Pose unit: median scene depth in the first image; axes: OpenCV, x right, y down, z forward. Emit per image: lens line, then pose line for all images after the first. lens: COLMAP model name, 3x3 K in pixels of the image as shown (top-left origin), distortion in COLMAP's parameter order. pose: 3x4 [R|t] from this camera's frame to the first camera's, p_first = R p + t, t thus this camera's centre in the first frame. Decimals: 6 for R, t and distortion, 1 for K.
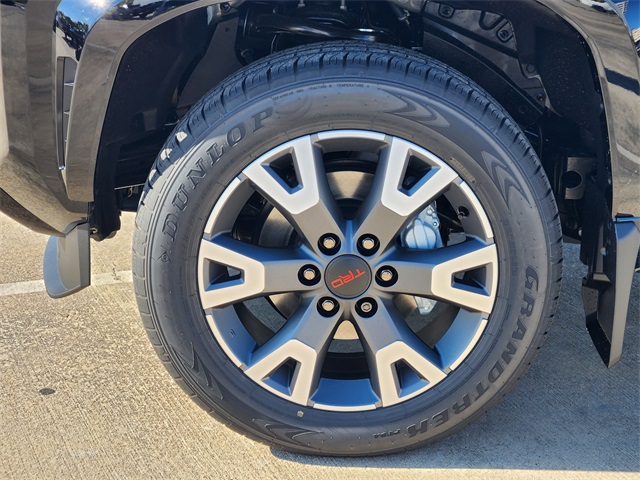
lens RADIAL K [[1318.2, 0, 323.7], [0, 1318.2, 245.9], [0, 0, 1]] dist [0.063626, 0.000000]
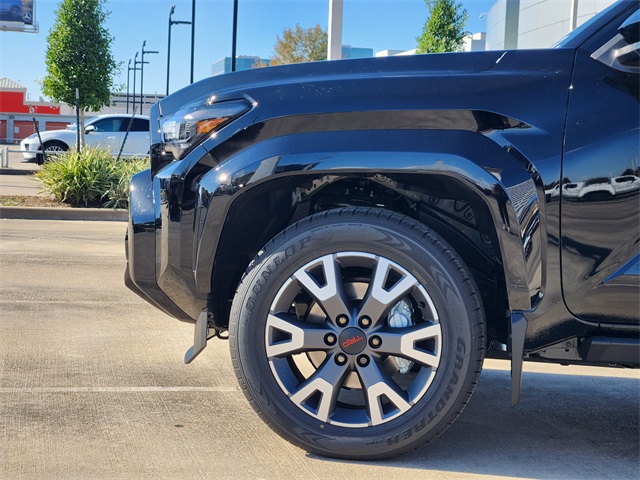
lens RADIAL K [[1318.2, 0, 313.9], [0, 1318.2, 265.0], [0, 0, 1]] dist [0.063626, 0.000000]
pose [[0.984503, 0.033976, -0.172045, 0.253298], [-0.073034, 0.971362, -0.226103, 0.310446], [0.159436, 0.235164, 0.958790, -0.635571]]
